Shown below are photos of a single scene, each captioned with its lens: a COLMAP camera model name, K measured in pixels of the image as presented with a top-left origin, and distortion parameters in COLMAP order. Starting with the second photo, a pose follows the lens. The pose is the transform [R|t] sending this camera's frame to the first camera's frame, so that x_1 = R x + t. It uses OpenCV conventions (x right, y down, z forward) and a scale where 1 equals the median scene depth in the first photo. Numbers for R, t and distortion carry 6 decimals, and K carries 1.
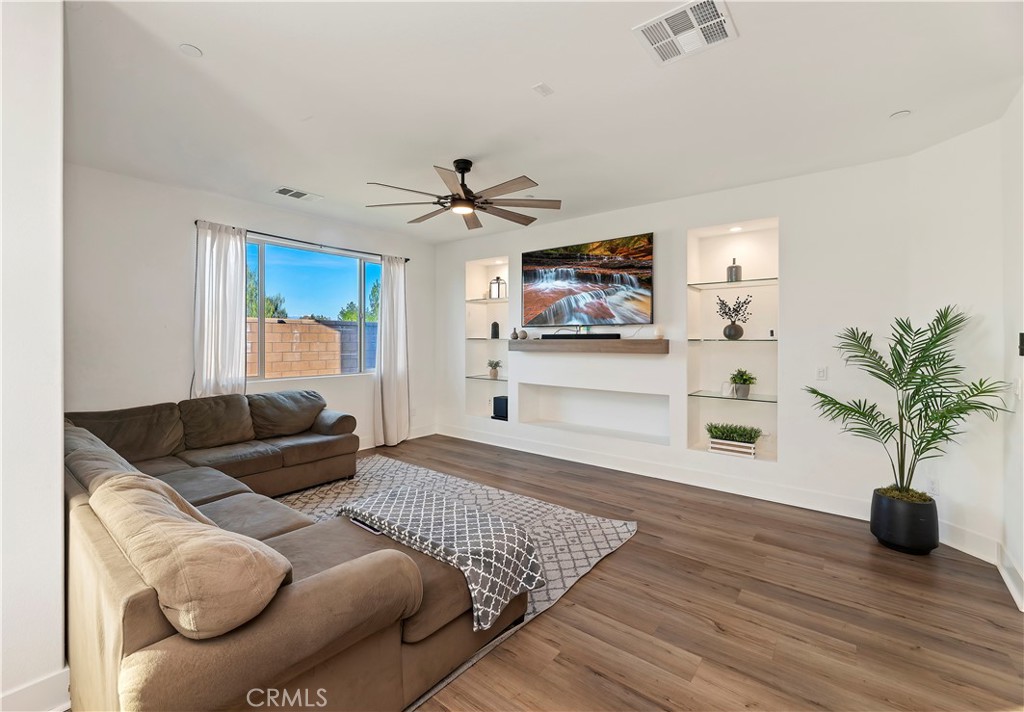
lens RADIAL K [[452.8, 0, 479.2], [0, 452.8, 339.6], [0, 0, 1]] dist [-0.003897, 0.000533]
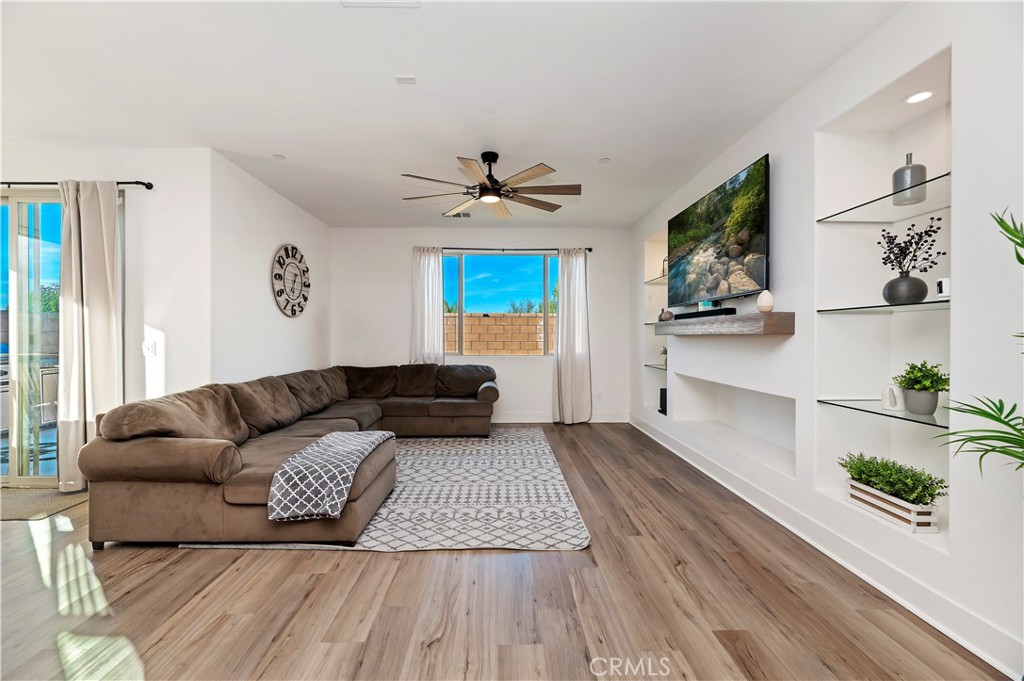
lens RADIAL K [[422.1, 0, 503.2], [0, 422.1, 336.8], [0, 0, 1]] dist [0.001360, 0.000331]
pose [[0.644694, -0.001359, -0.764439, 0.683833], [-0.000922, 0.999996, -0.002556, 0.041606], [0.764440, 0.002352, 0.644691, 0.335338]]
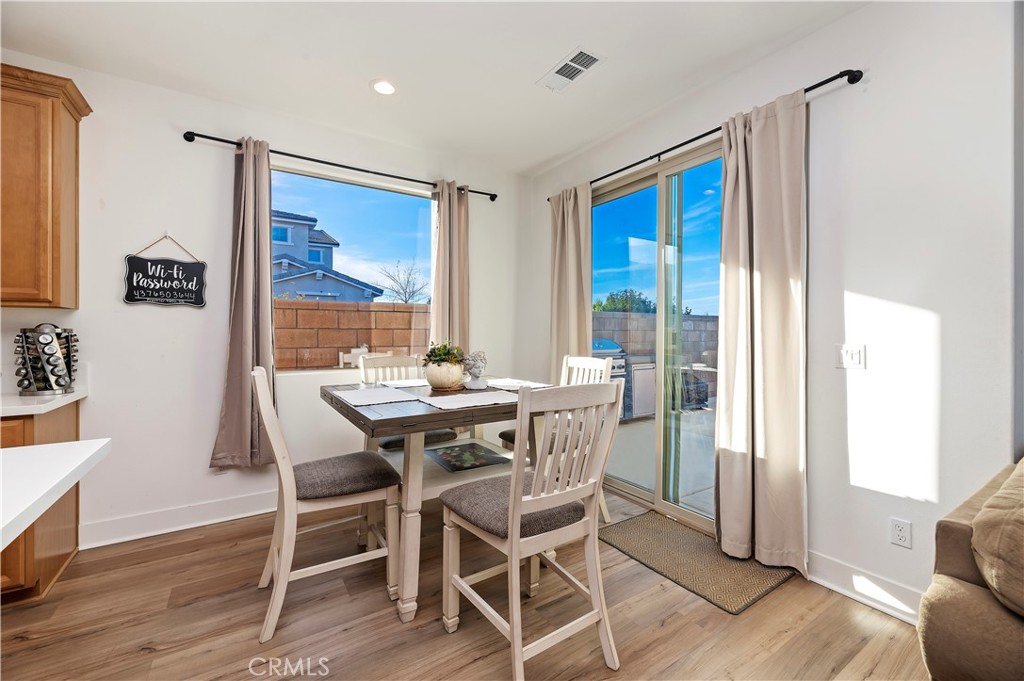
lens RADIAL K [[422.1, 0, 512.8], [0, 422.1, 332.4], [0, 0, 1]] dist [0.001360, 0.000331]
pose [[-0.306383, -0.005961, -0.951890, 0.133448], [-0.007765, 0.999963, -0.003763, 0.041435], [0.951877, 0.006239, -0.306418, 0.094332]]
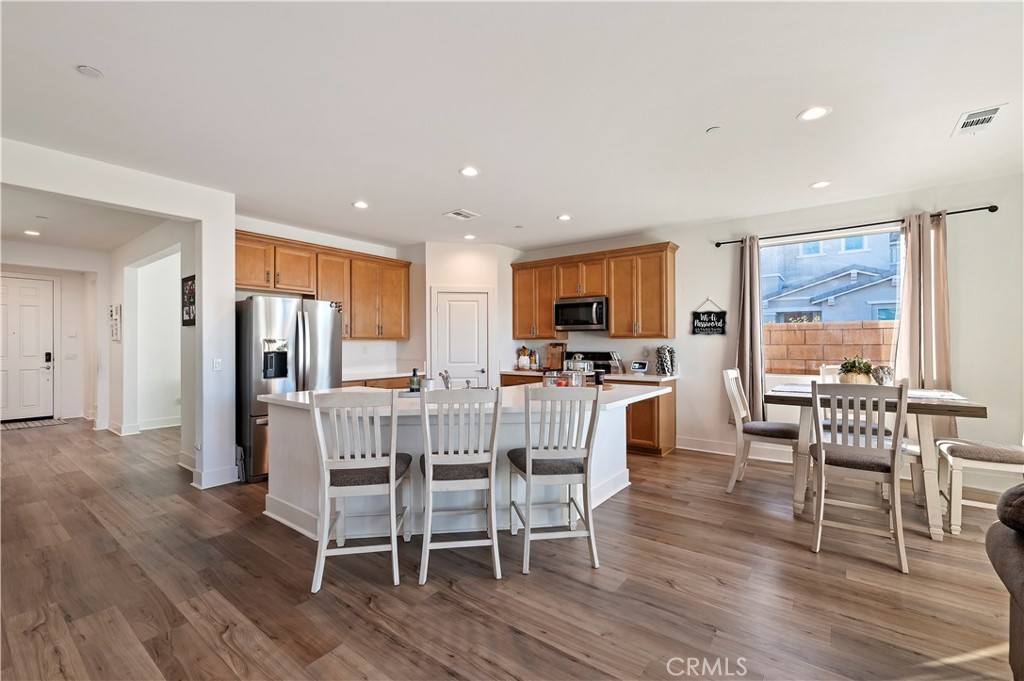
lens RADIAL K [[422.1, 0, 516.0], [0, 422.1, 343.4], [0, 0, 1]] dist [0.001360, 0.000331]
pose [[-0.999220, 0.000242, -0.039495, 0.317580], [0.000049, 0.999988, 0.004887, 0.017796], [0.039496, 0.004882, -0.999208, 0.673958]]
